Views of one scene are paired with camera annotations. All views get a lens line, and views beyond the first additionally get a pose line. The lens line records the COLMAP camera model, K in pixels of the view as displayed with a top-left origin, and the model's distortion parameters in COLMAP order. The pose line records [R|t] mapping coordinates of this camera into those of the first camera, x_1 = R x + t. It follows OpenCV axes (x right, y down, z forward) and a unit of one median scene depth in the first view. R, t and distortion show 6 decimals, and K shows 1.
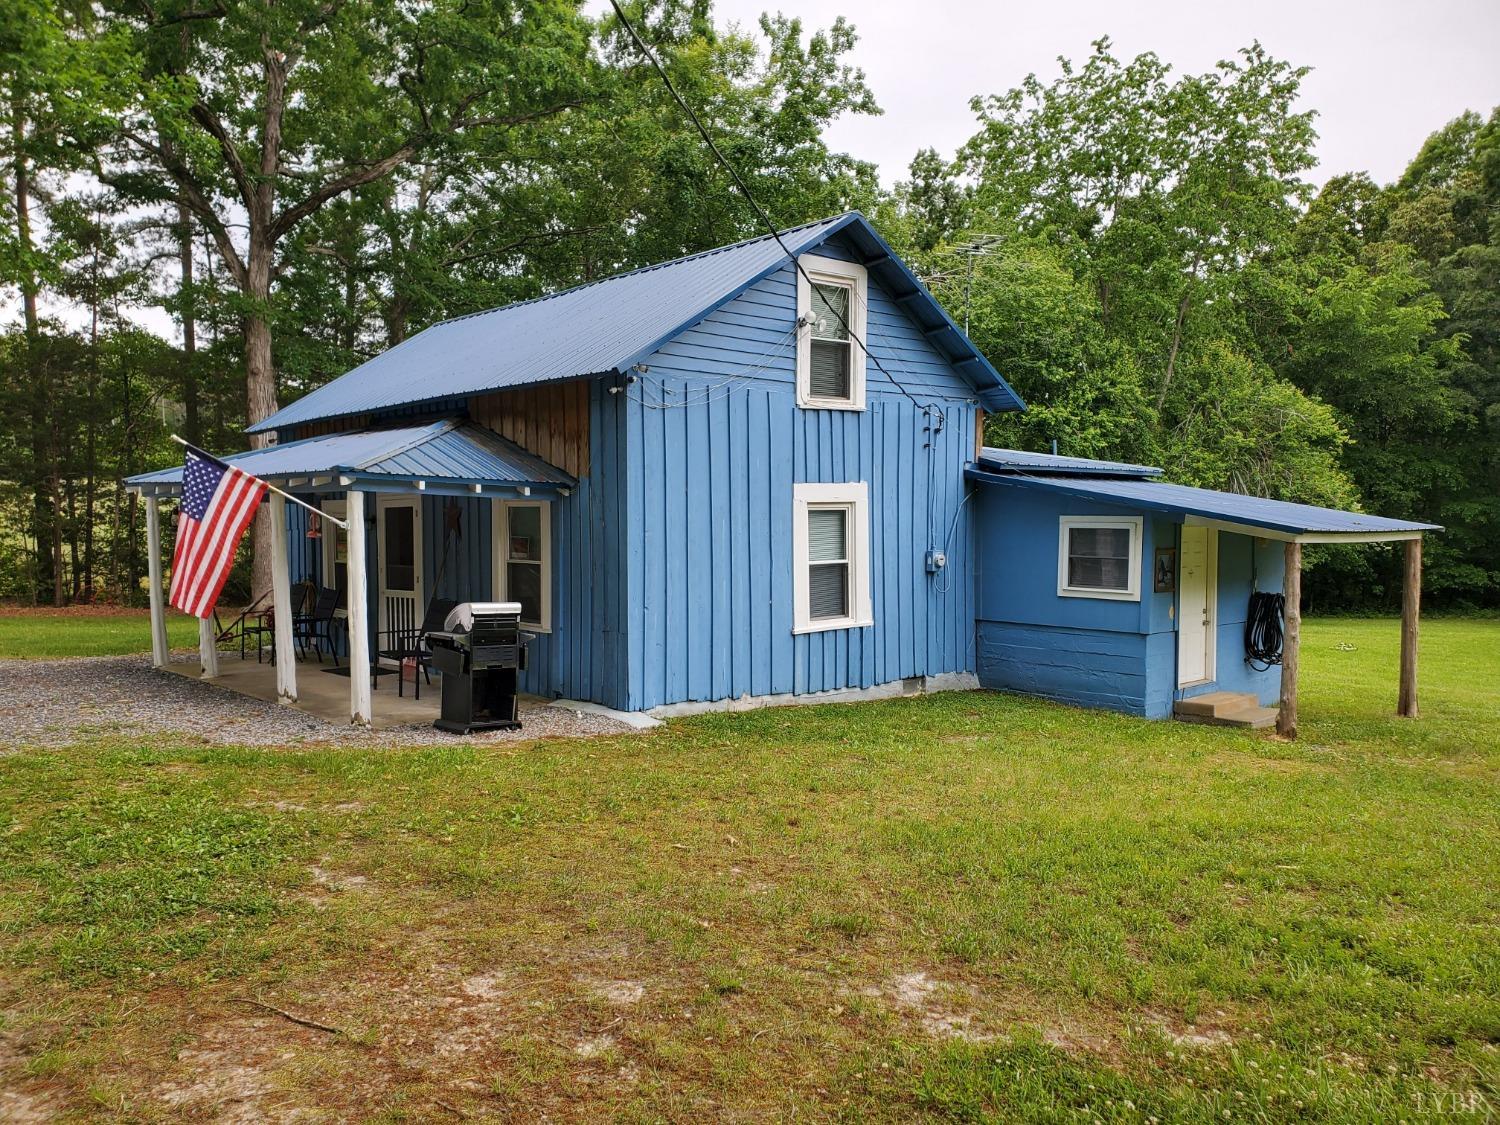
lens RADIAL K [[1172.9, 0, 766.9], [0, 1172.9, 559.9], [0, 0, 1]] dist [0.030292, -0.015001]
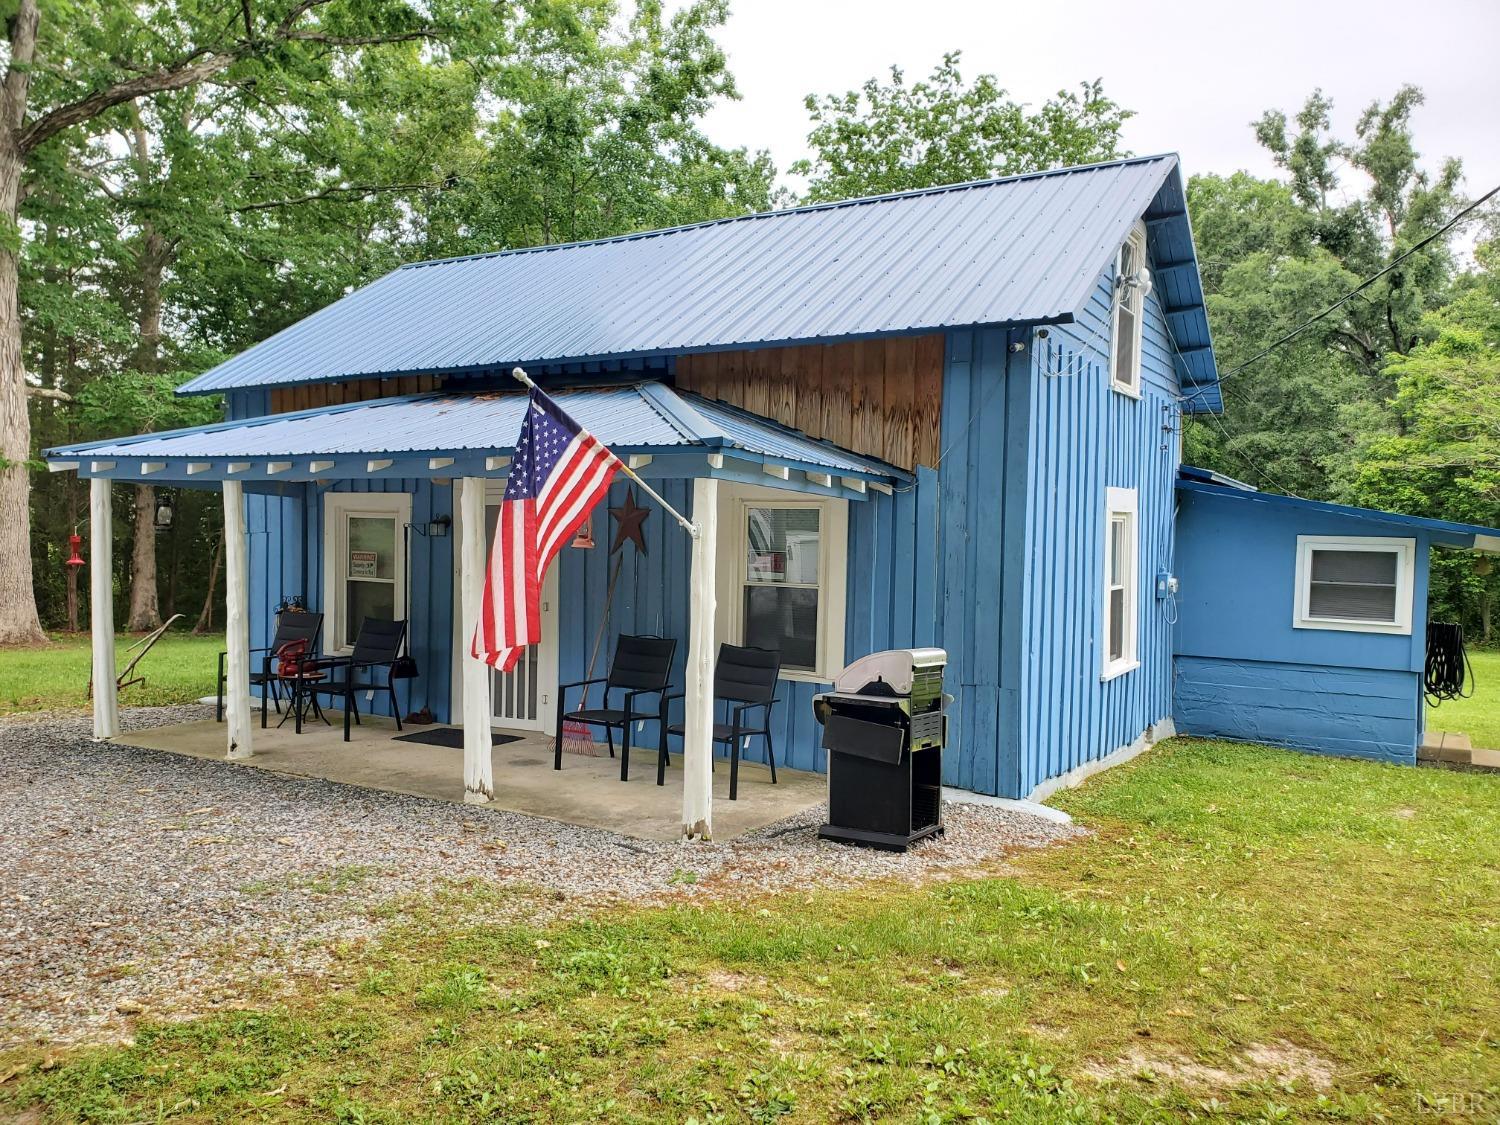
lens RADIAL K [[1176.9, 0, 749.8], [0, 1176.9, 528.8], [0, 0, 1]] dist [-0.007103, -0.000929]
pose [[0.952480, 0.023573, 0.303688, -0.397097], [-0.012548, 0.999191, -0.038205, -0.004266], [-0.304343, 0.032579, 0.952005, 0.290347]]
